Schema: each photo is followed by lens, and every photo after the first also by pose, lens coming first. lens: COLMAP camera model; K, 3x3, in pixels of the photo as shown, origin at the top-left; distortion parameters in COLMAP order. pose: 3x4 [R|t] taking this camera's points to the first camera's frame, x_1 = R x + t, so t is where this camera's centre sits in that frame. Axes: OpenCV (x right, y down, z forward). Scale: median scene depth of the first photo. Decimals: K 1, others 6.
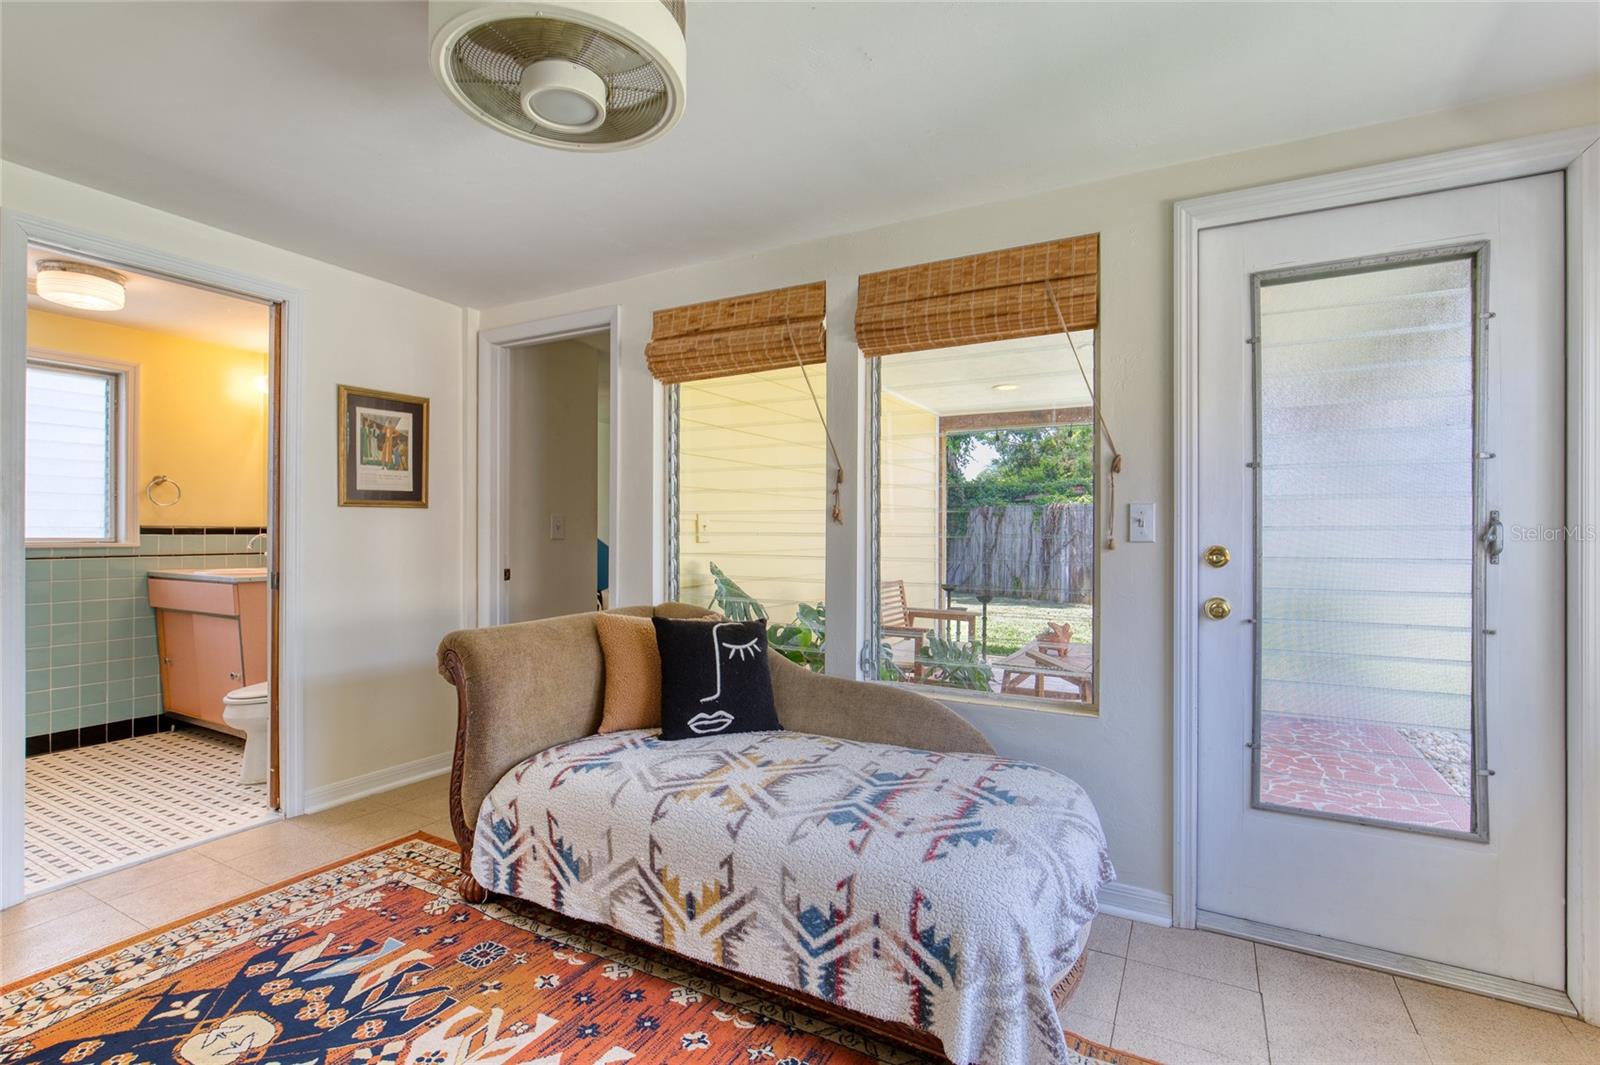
lens RADIAL K [[734.8, 0, 794.1], [0, 734.8, 535.0], [0, 0, 1]] dist [-0.010875, -0.000022]
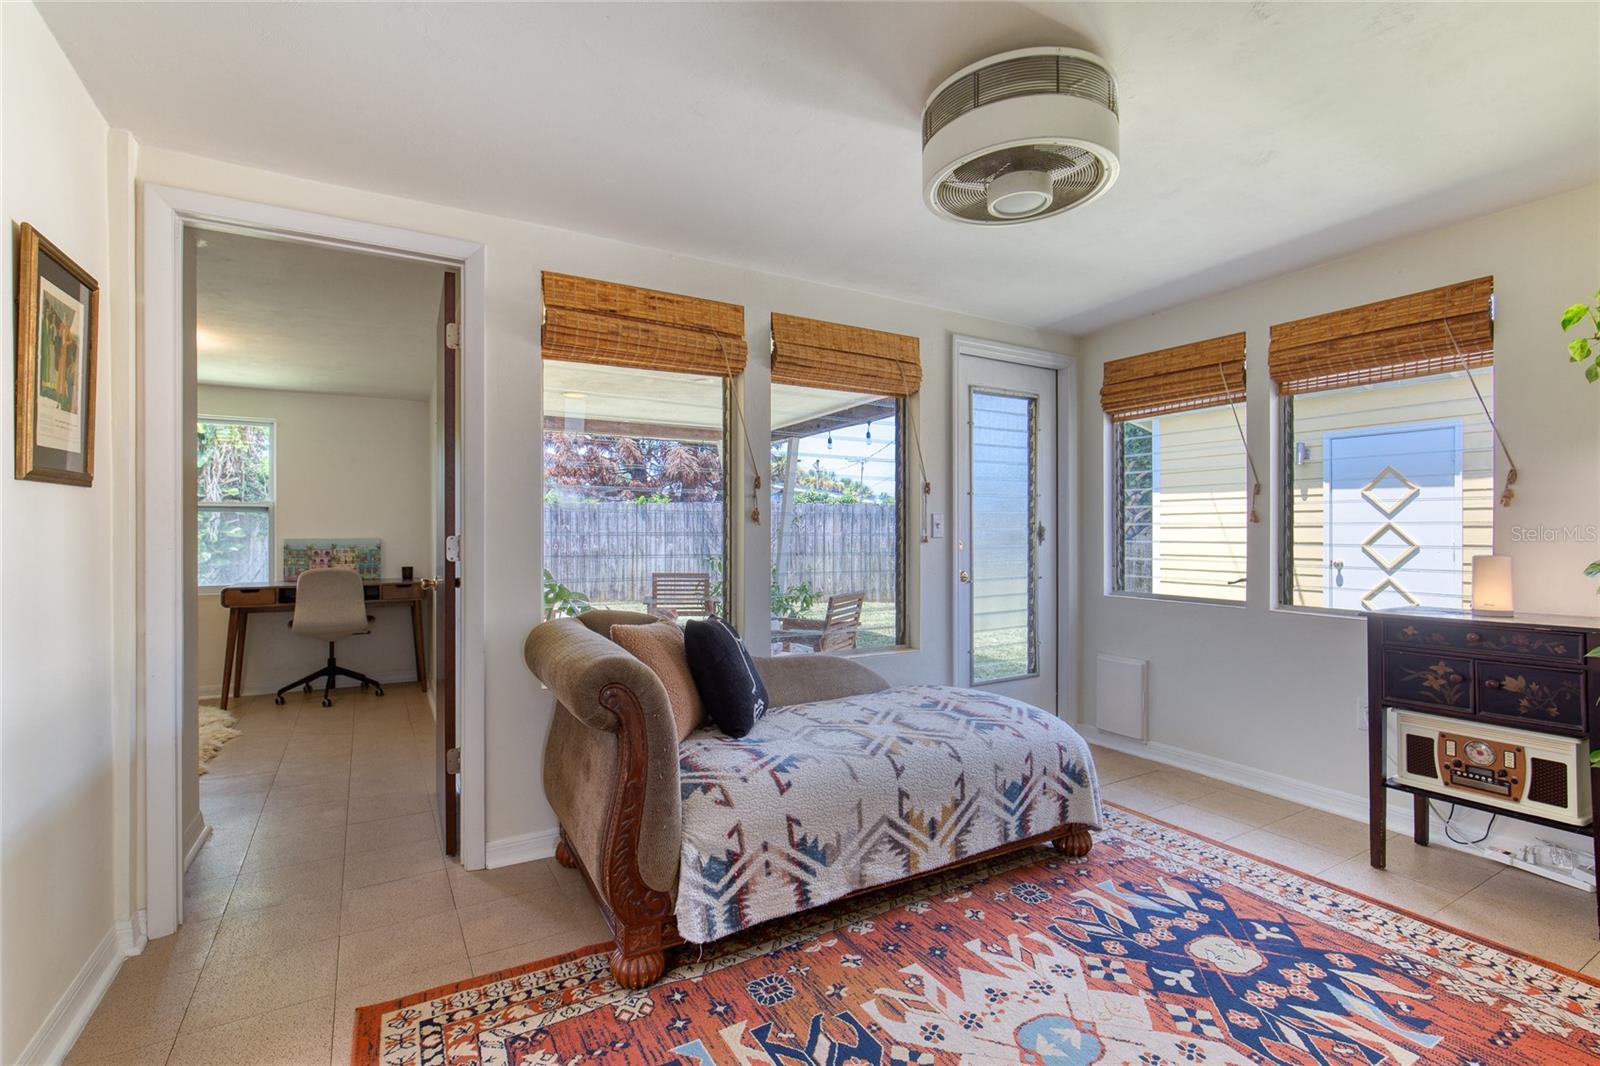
lens RADIAL K [[728.8, 0, 800.0], [0, 728.8, 533.0], [0, 0, 1]] dist [-0.014068, 0.009788]
pose [[0.507564, -0.002886, 0.861609, -1.146082], [0.001836, 0.999996, 0.002268, -0.004894], [-0.861612, 0.000431, 0.507567, 0.481910]]
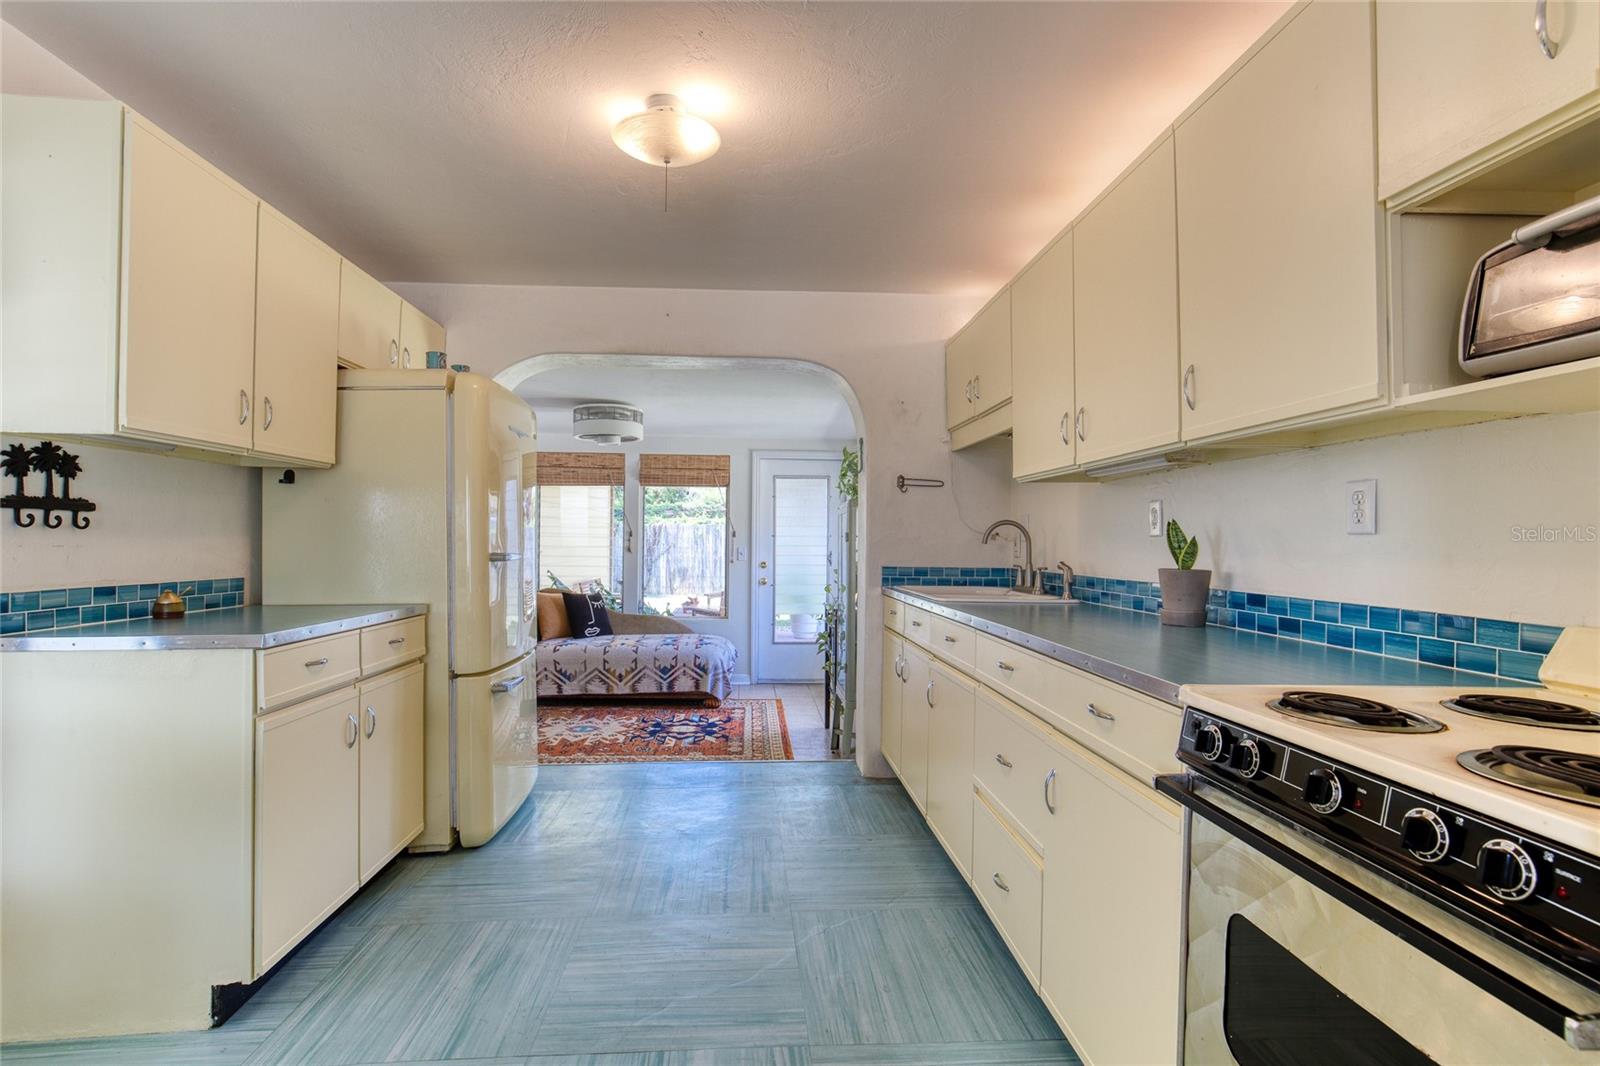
lens RADIAL K [[728.8, 0, 800.0], [0, 728.8, 533.0], [0, 0, 1]] dist [-0.014068, 0.009788]
pose [[0.833968, 0.010692, 0.551710, -1.063206], [-0.006204, 0.999931, -0.010000, -0.079898], [-0.551778, 0.004917, 0.833976, -1.770031]]
